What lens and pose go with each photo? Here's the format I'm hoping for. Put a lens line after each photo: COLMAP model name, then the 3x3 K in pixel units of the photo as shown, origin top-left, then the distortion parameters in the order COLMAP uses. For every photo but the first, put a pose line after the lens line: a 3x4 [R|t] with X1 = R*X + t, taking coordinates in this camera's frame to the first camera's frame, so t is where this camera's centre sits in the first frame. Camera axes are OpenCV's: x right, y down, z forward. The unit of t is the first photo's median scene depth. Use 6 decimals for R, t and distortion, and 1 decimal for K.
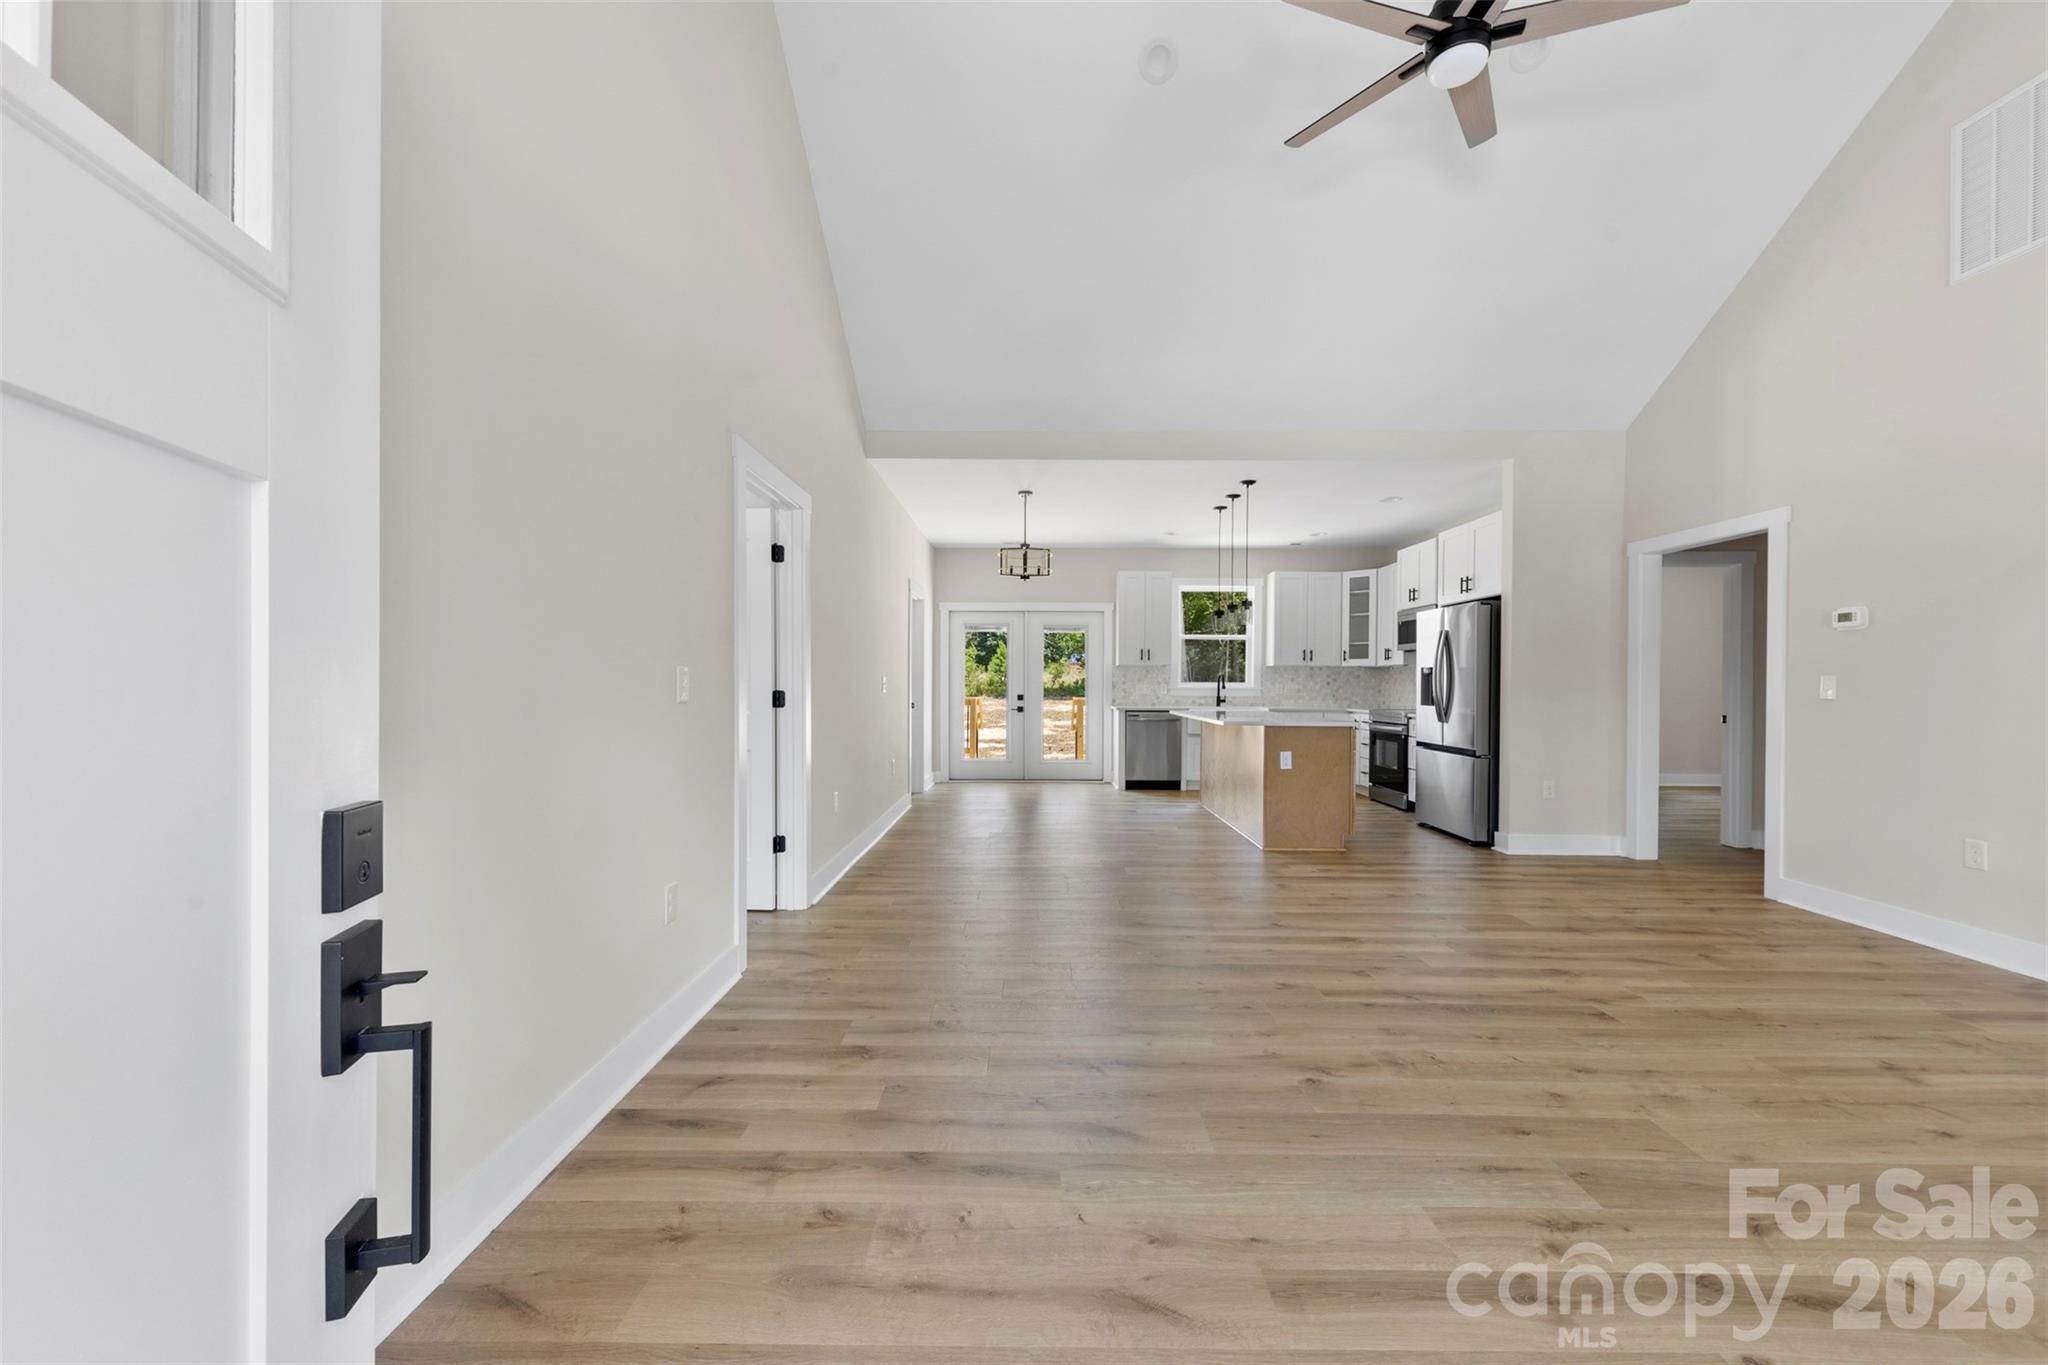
lens RADIAL K [[789.4, 0, 1026.5], [0, 789.4, 689.7], [0, 0, 1]] dist [0.017311, -0.004558]
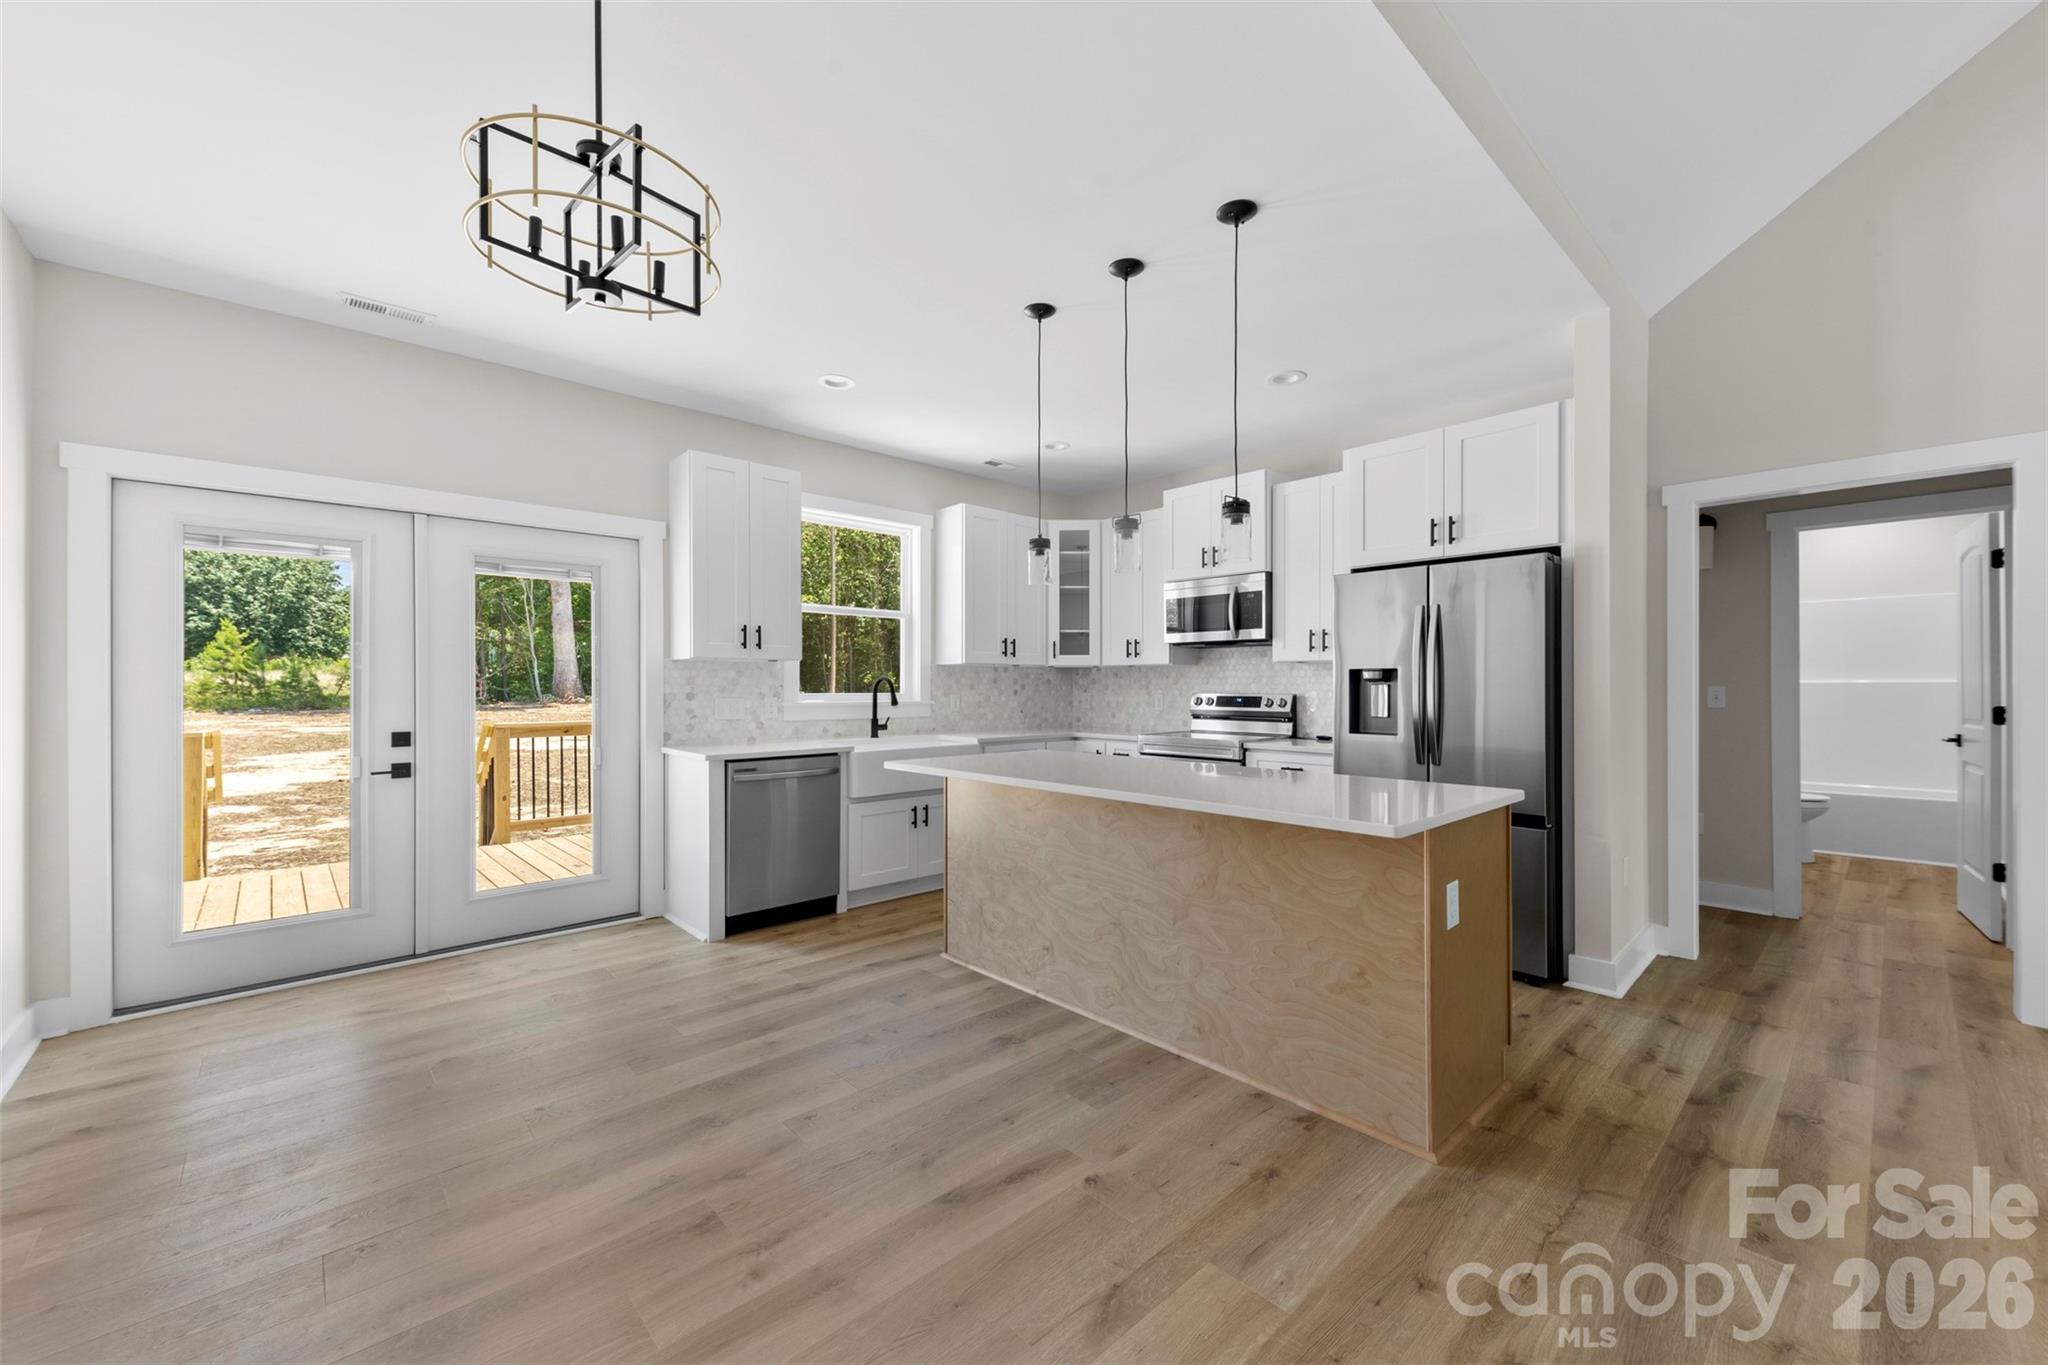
lens RADIAL K [[789.4, 0, 1034.7], [0, 789.4, 683.4], [0, 0, 1]] dist [0.017311, -0.004558]
pose [[0.720118, -0.003587, 0.693842, -0.092857], [0.010703, 0.999925, -0.005938, -0.019460], [-0.693769, 0.011702, 0.720103, 0.879827]]
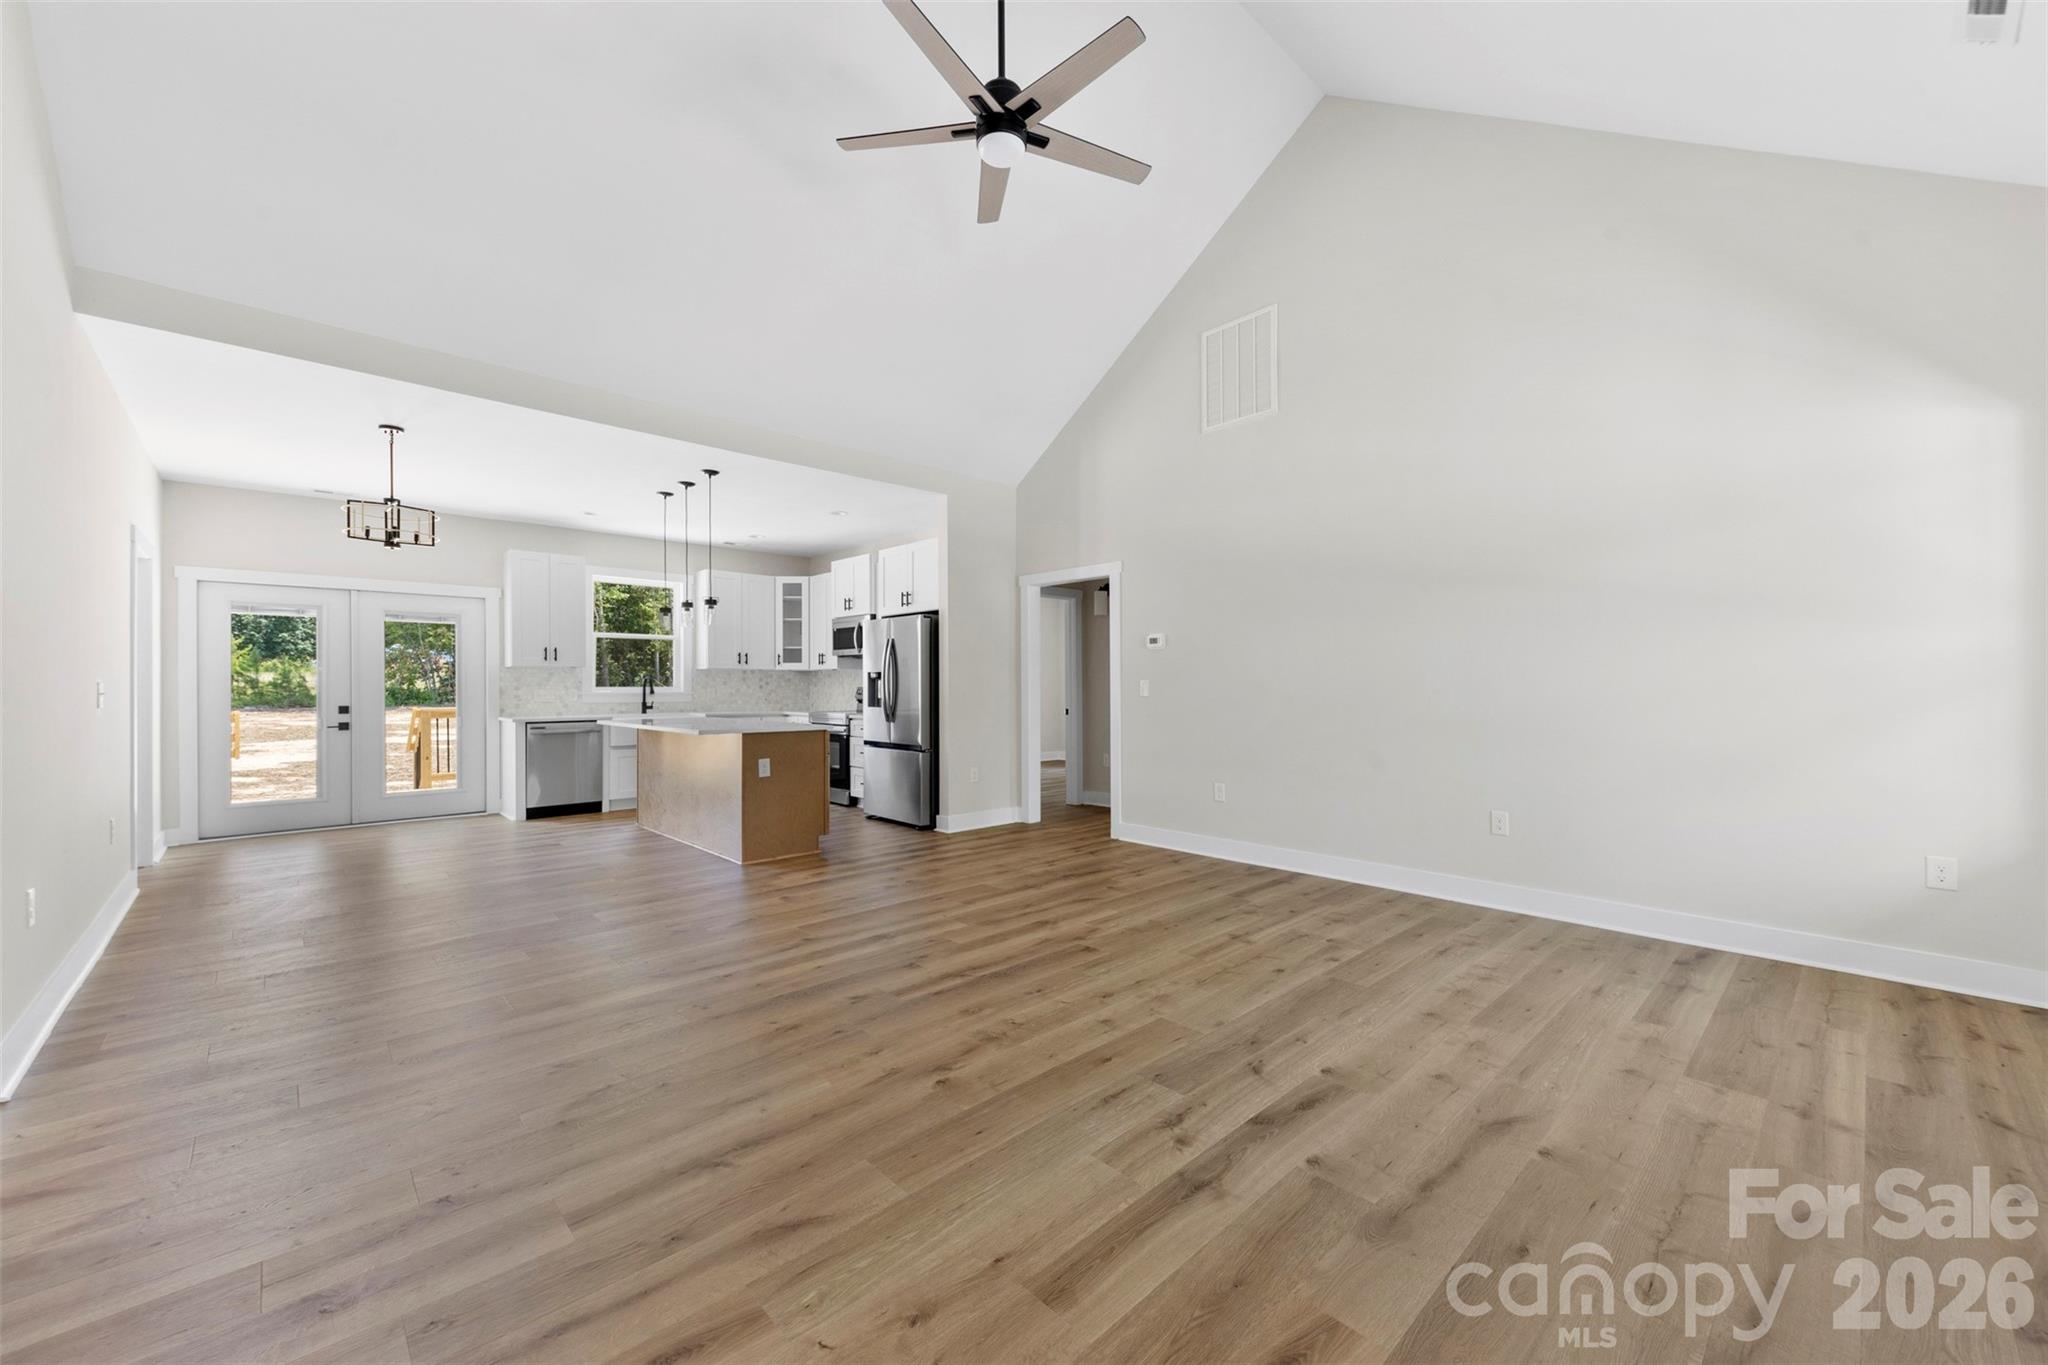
lens RADIAL K [[789.4, 0, 1036.9], [0, 789.4, 683.0], [0, 0, 1]] dist [0.017311, -0.004558]
pose [[0.714436, -0.003725, 0.699691, -0.111107], [0.011802, 0.999908, -0.006727, -0.003758], [-0.699601, 0.013064, 0.714414, 0.079027]]
